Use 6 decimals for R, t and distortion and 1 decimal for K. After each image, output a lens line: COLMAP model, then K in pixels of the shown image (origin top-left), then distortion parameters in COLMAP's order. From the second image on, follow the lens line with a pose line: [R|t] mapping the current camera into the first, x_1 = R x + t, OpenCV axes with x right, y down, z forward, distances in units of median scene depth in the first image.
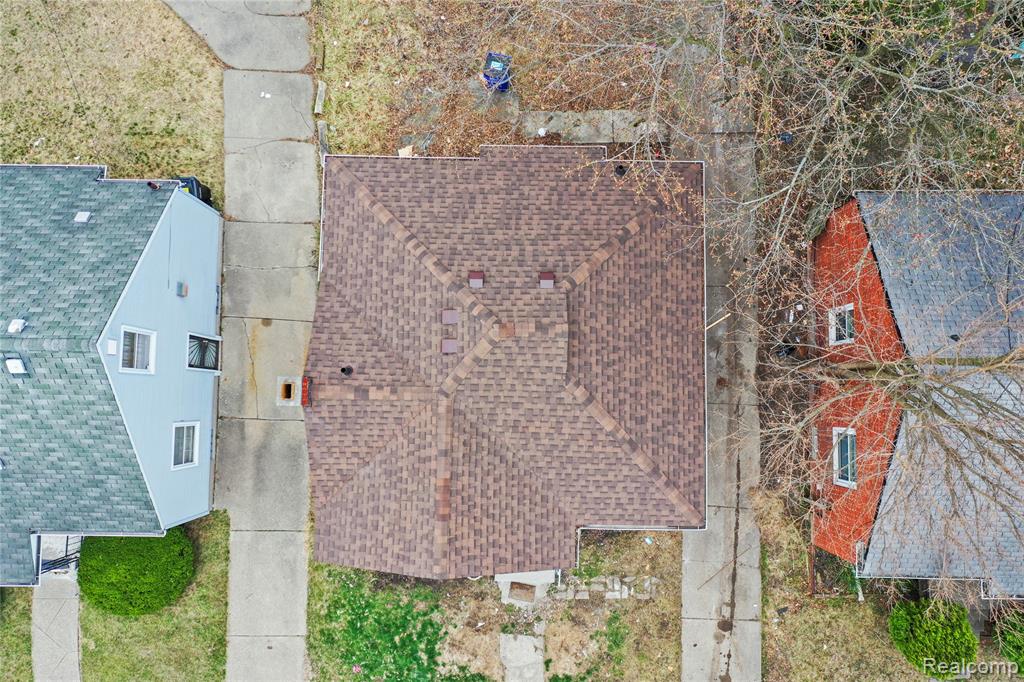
lens RADIAL K [[815.6, 0, 510.3], [0, 815.6, 343.3], [0, 0, 1]] dist [0.007164, 0.012059]
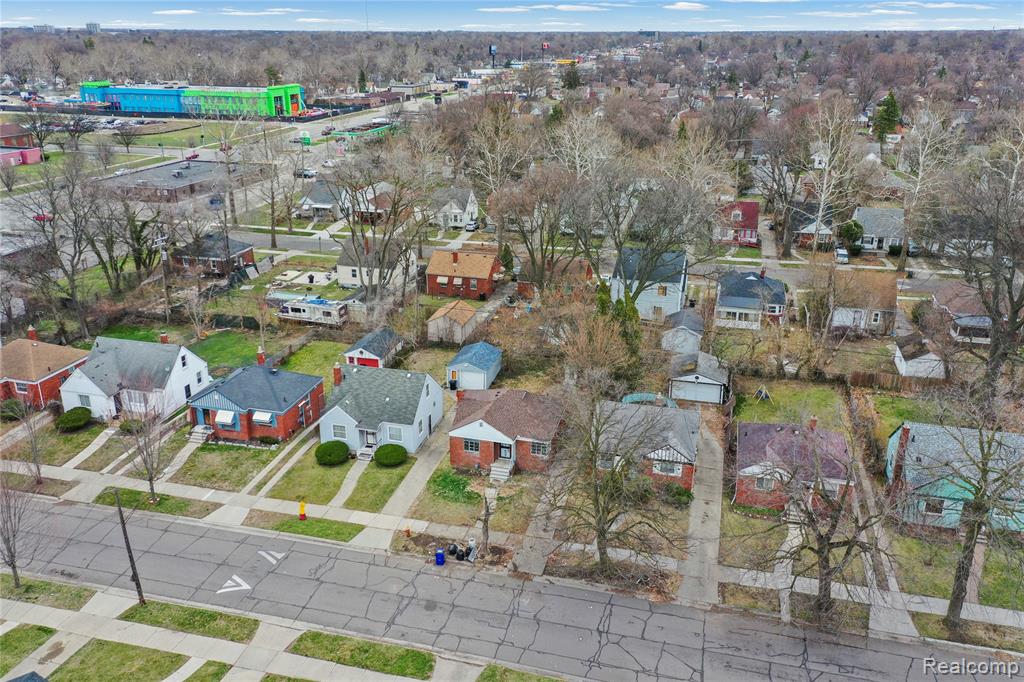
lens RADIAL K [[815.6, 0, 509.0], [0, 815.6, 337.6], [0, 0, 1]] dist [0.007164, 0.012059]
pose [[0.969343, 0.088046, -0.229395, 0.751491], [-0.245096, 0.412522, -0.877356, 2.885715], [0.017383, 0.906683, 0.421455, -0.864882]]
